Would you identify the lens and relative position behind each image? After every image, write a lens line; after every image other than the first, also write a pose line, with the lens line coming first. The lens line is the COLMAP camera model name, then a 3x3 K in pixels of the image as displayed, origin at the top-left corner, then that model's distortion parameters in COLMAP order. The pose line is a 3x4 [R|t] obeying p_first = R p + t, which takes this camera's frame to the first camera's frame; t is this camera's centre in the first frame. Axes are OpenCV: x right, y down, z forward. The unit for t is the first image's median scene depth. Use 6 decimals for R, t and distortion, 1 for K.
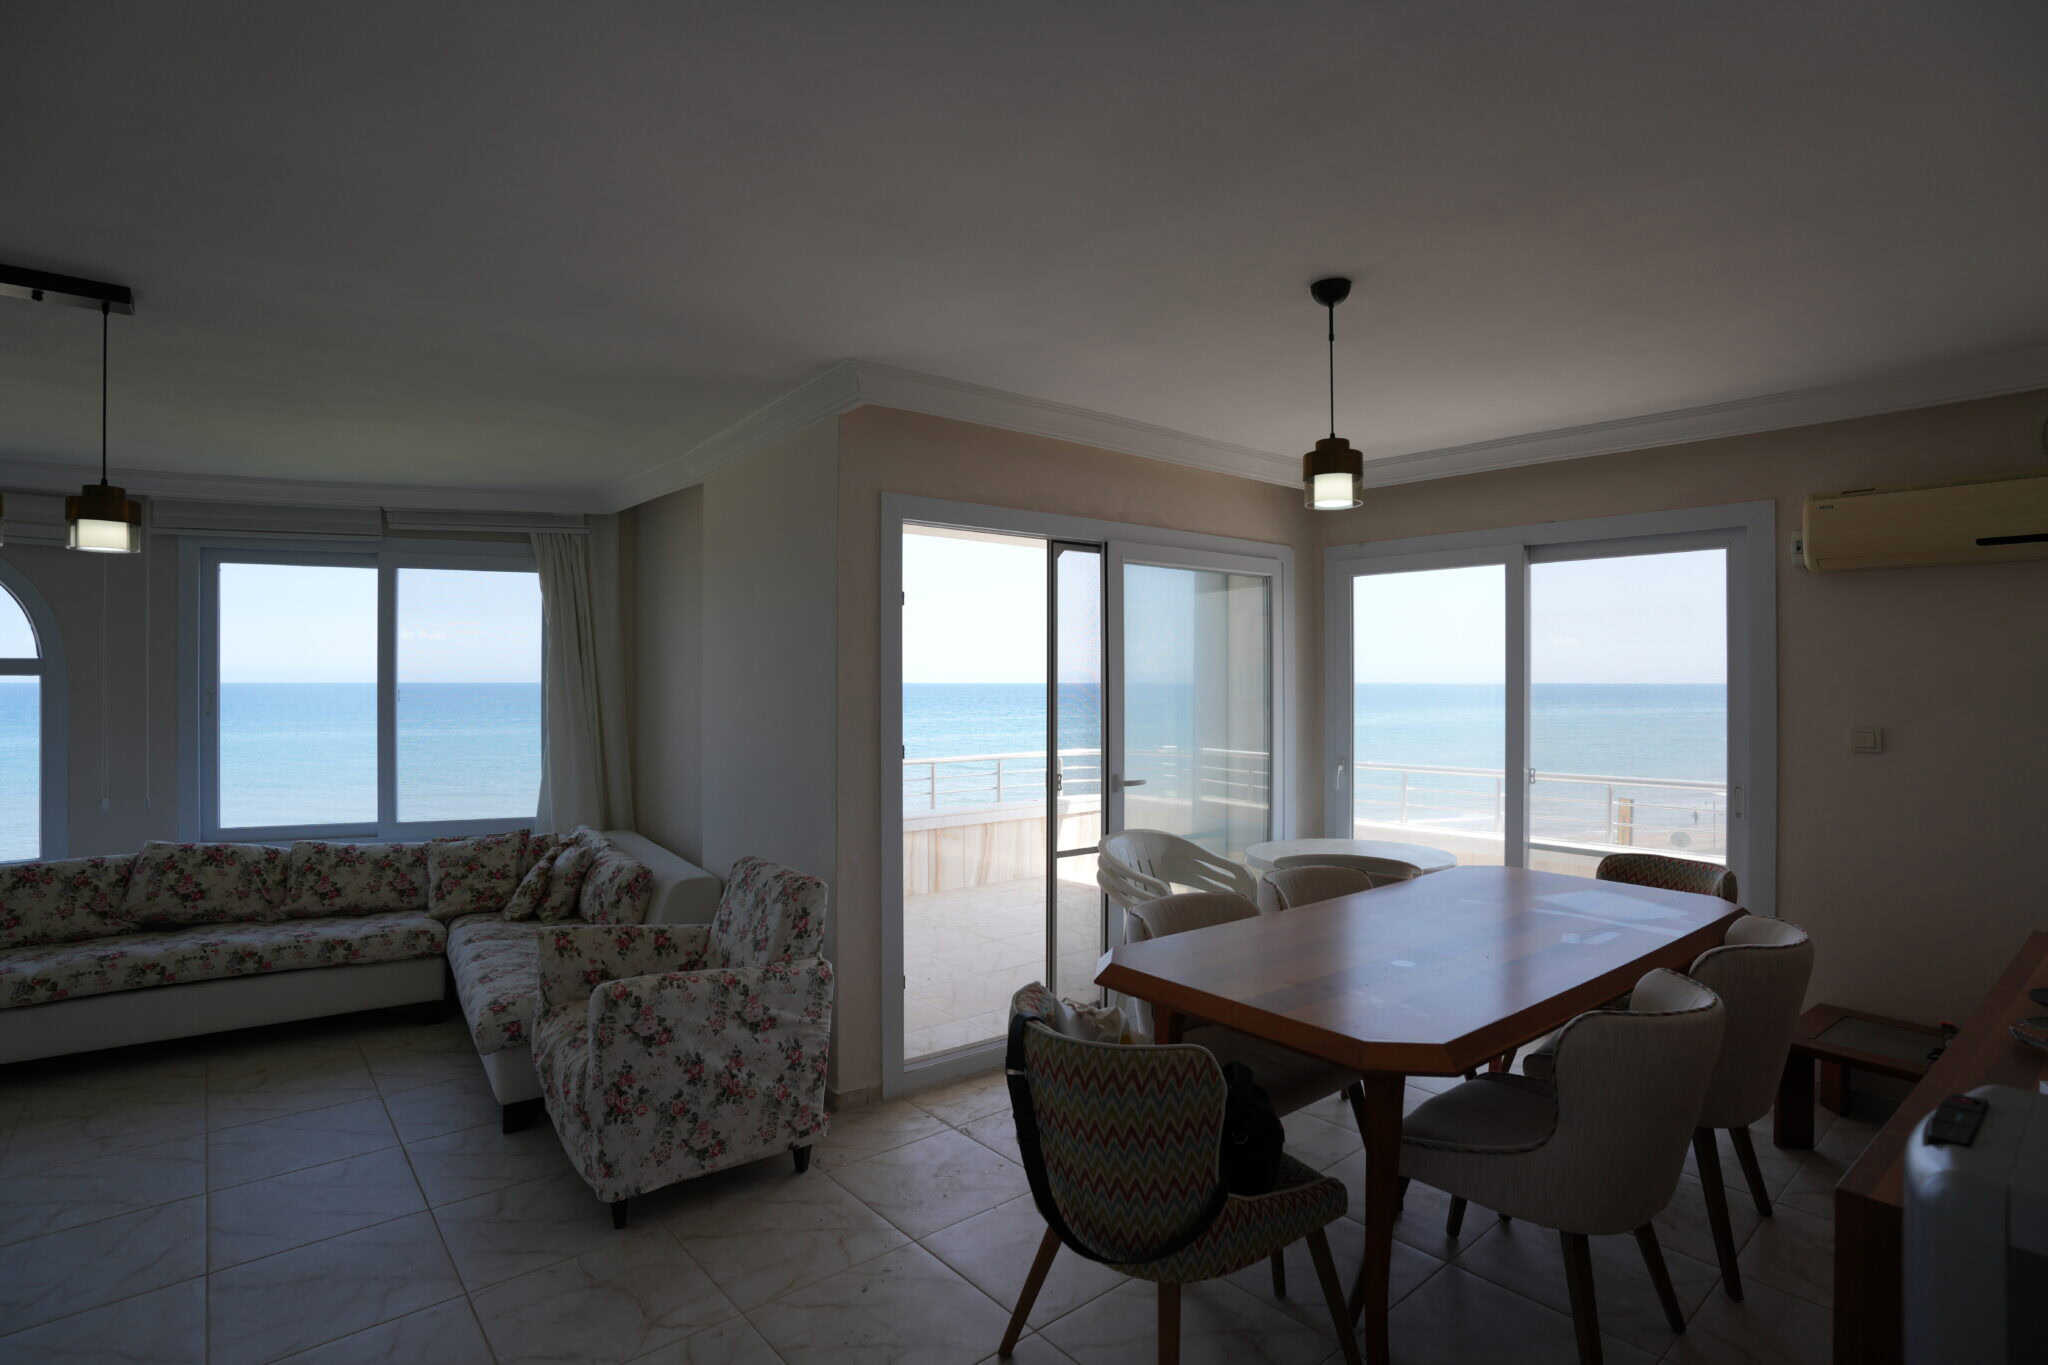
lens RADIAL K [[1007.1, 0, 1023.4], [0, 1007.1, 681.0], [0, 0, 1]] dist [-0.069760, 0.030886]
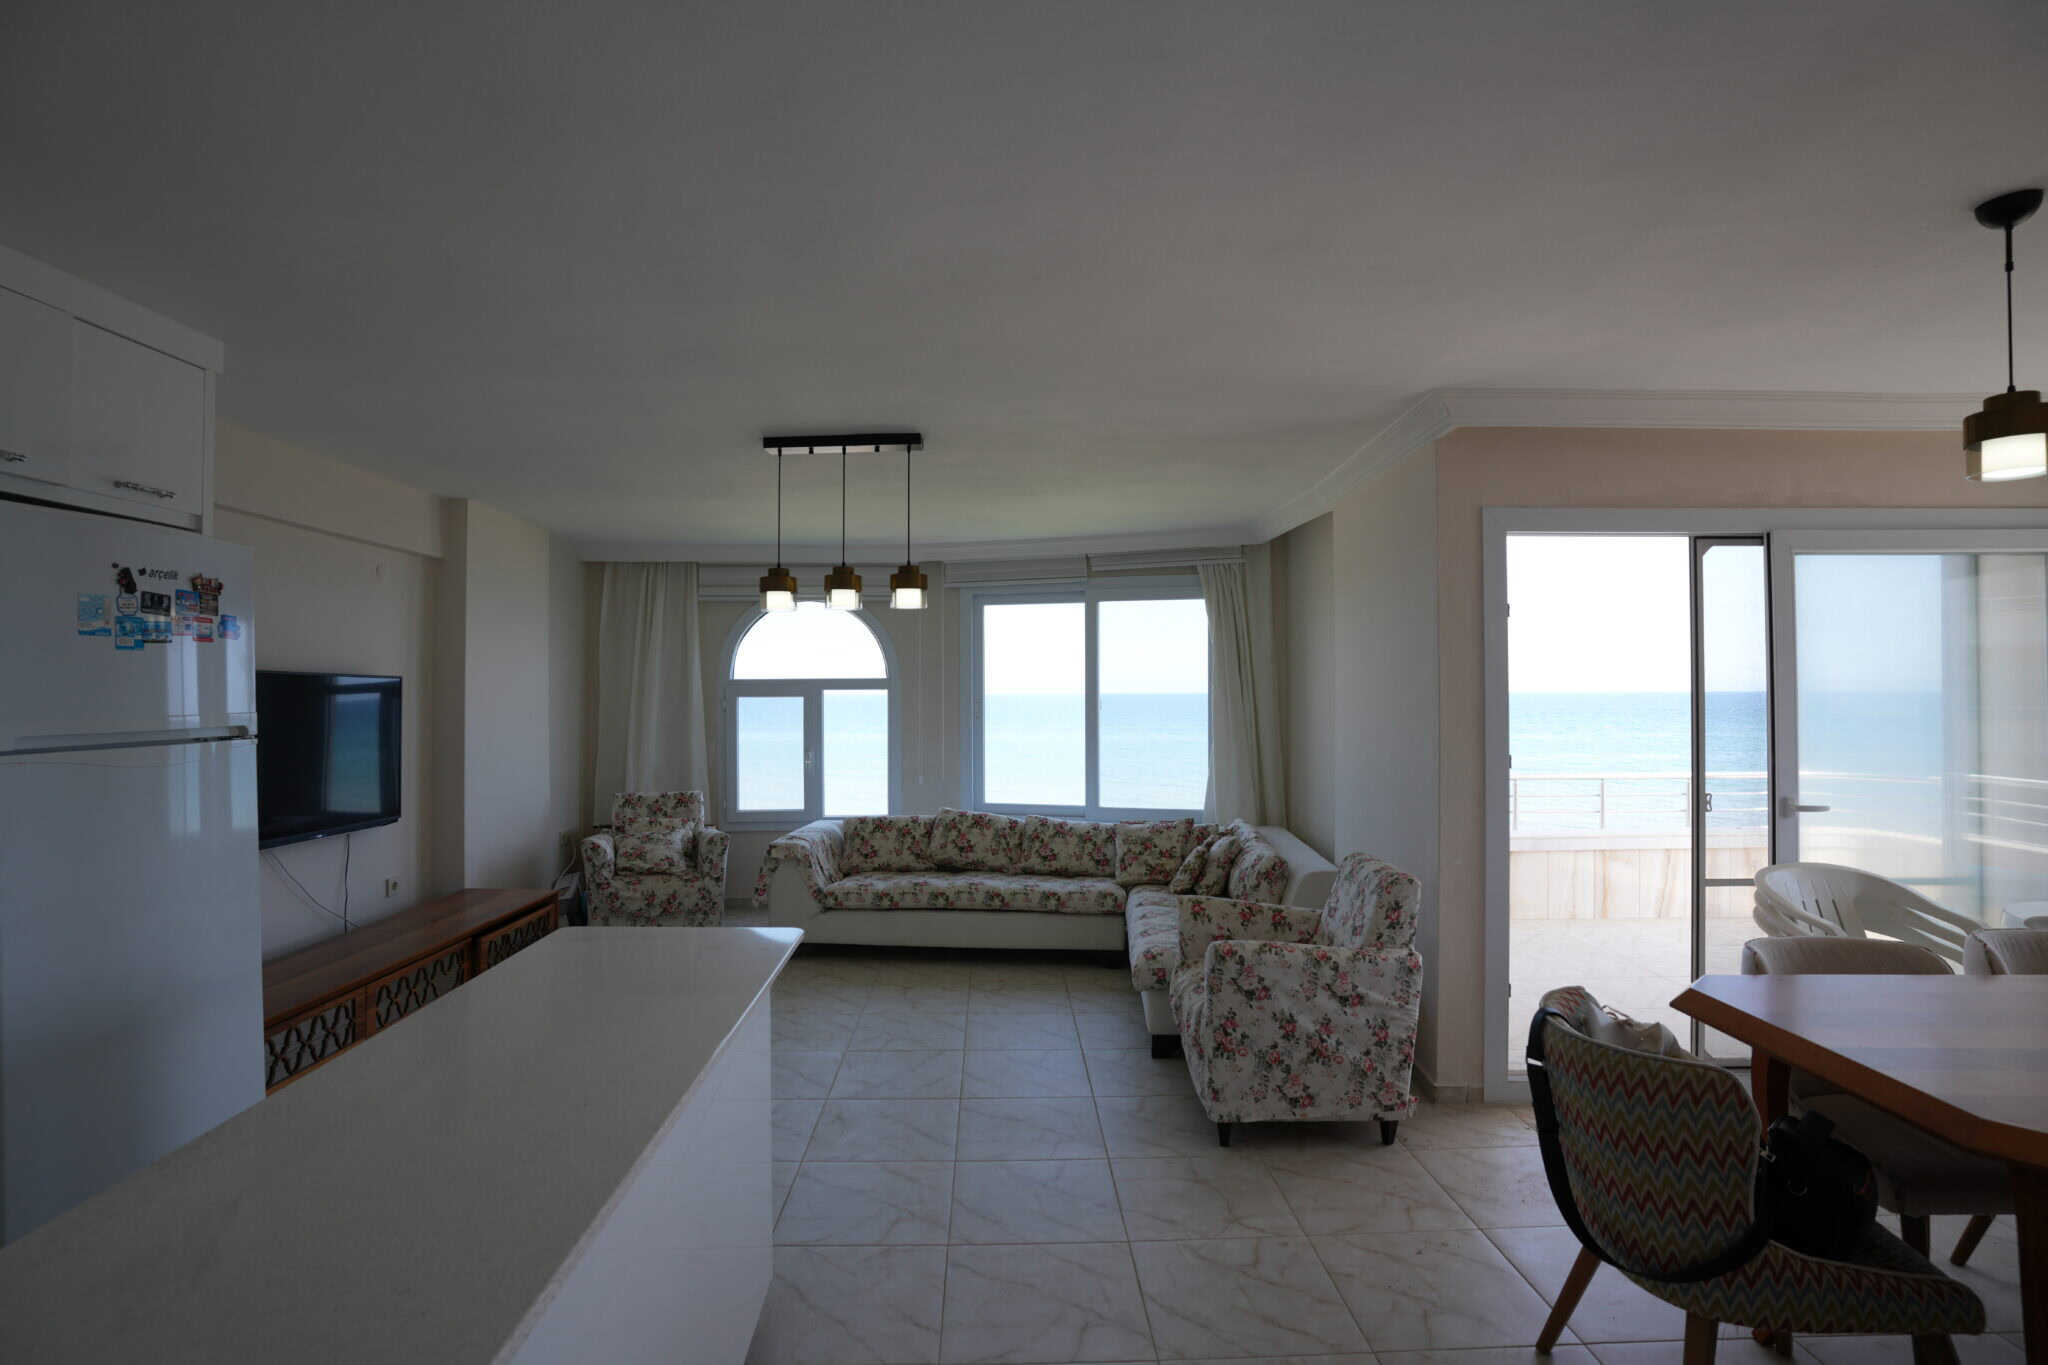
lens RADIAL K [[1007.1, 0, 1023.8], [0, 1007.1, 677.8], [0, 0, 1]] dist [-0.069760, 0.030886]
pose [[0.783745, -0.011729, -0.620972, 0.106480], [0.003220, 0.999885, -0.014822, -0.000516], [0.621074, 0.009617, 0.783693, -0.075838]]
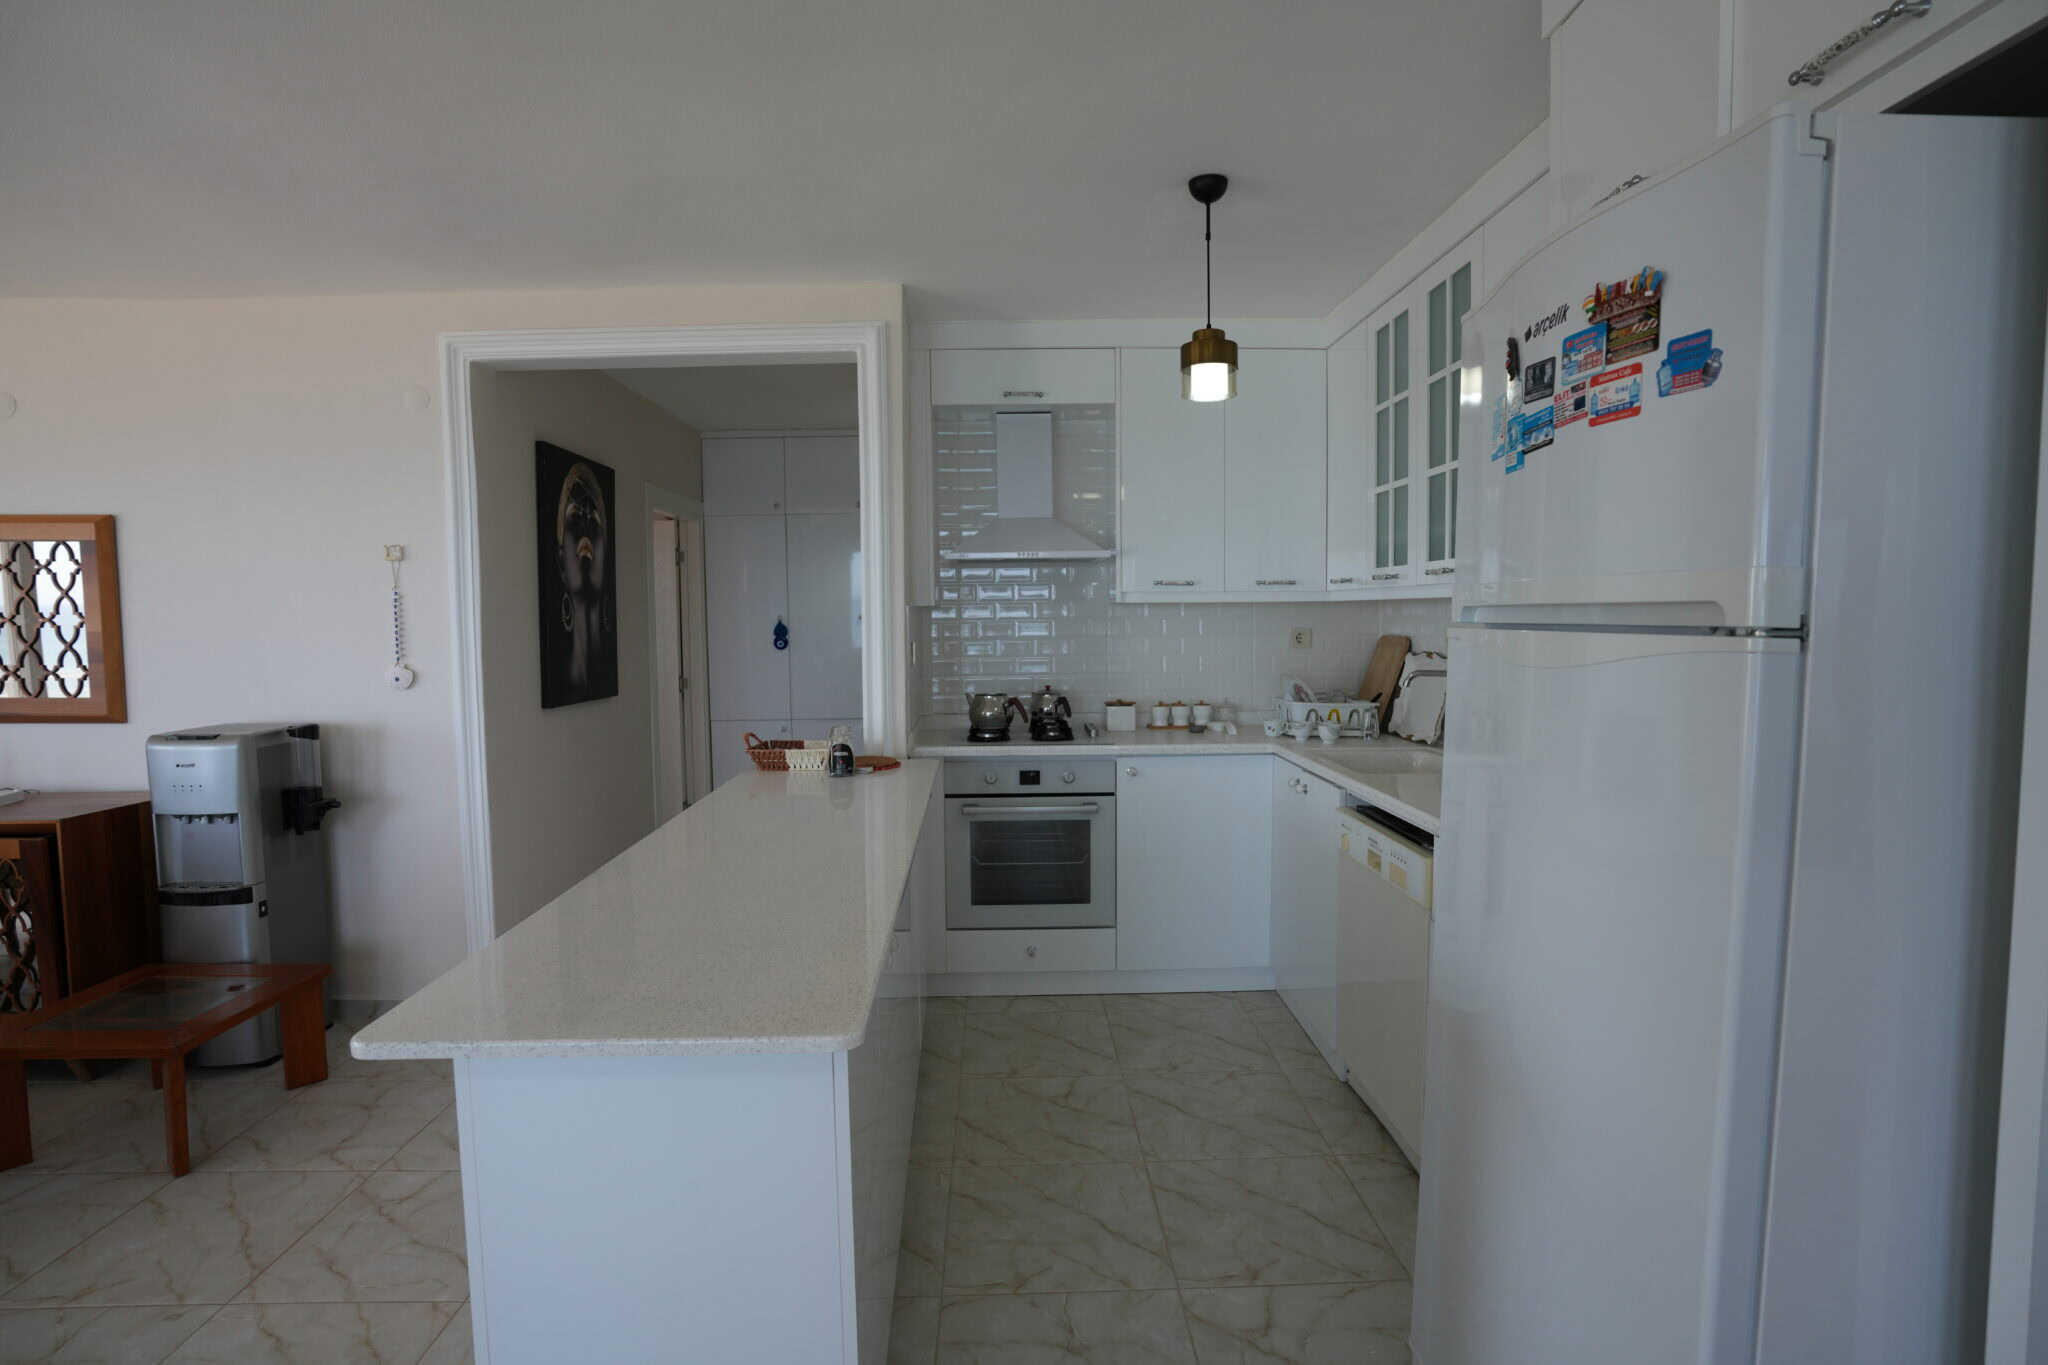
lens RADIAL K [[1007.1, 0, 1029.3], [0, 1007.1, 677.6], [0, 0, 1]] dist [-0.069760, 0.030886]
pose [[-0.795311, -0.034285, 0.605232, -0.736208], [0.008859, 0.997635, 0.068154, 0.021277], [-0.606137, 0.059566, -0.793126, 0.436880]]
